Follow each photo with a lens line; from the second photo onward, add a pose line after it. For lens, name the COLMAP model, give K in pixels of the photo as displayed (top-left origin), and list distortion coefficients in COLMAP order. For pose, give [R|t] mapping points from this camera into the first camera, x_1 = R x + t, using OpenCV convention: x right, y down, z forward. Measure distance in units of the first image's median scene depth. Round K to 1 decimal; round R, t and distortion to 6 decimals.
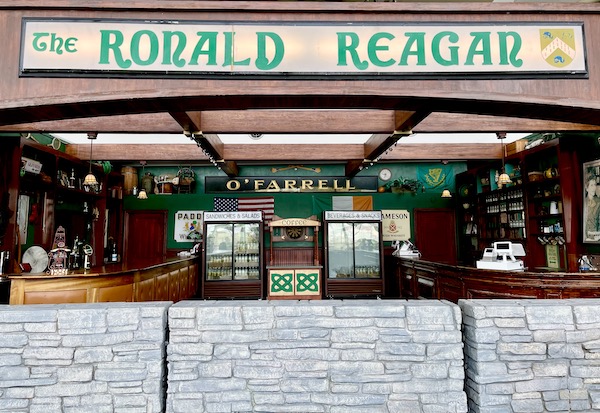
lens RADIAL K [[469.2, 0, 299.3], [0, 469.2, 206.4], [0, 0, 1]] dist [-0.003684, -0.001573]
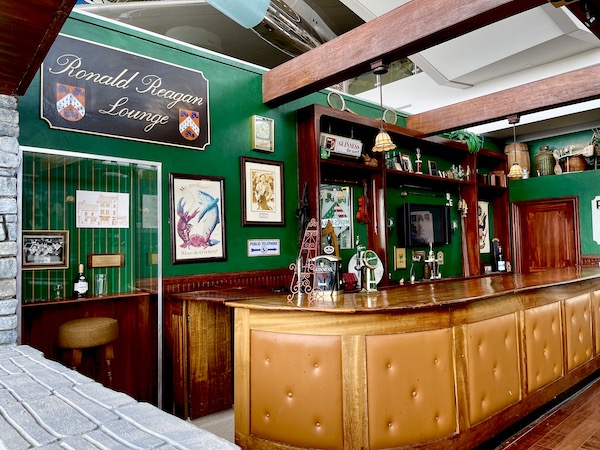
lens RADIAL K [[451.1, 0, 299.4], [0, 451.1, 226.1], [0, 0, 1]] dist [0.002346, -0.001052]
pose [[0.636623, -0.047798, -0.769692, -0.043666], [0.072219, 0.997386, -0.002205, 0.024739], [0.767786, -0.054183, 0.638411, 0.305935]]
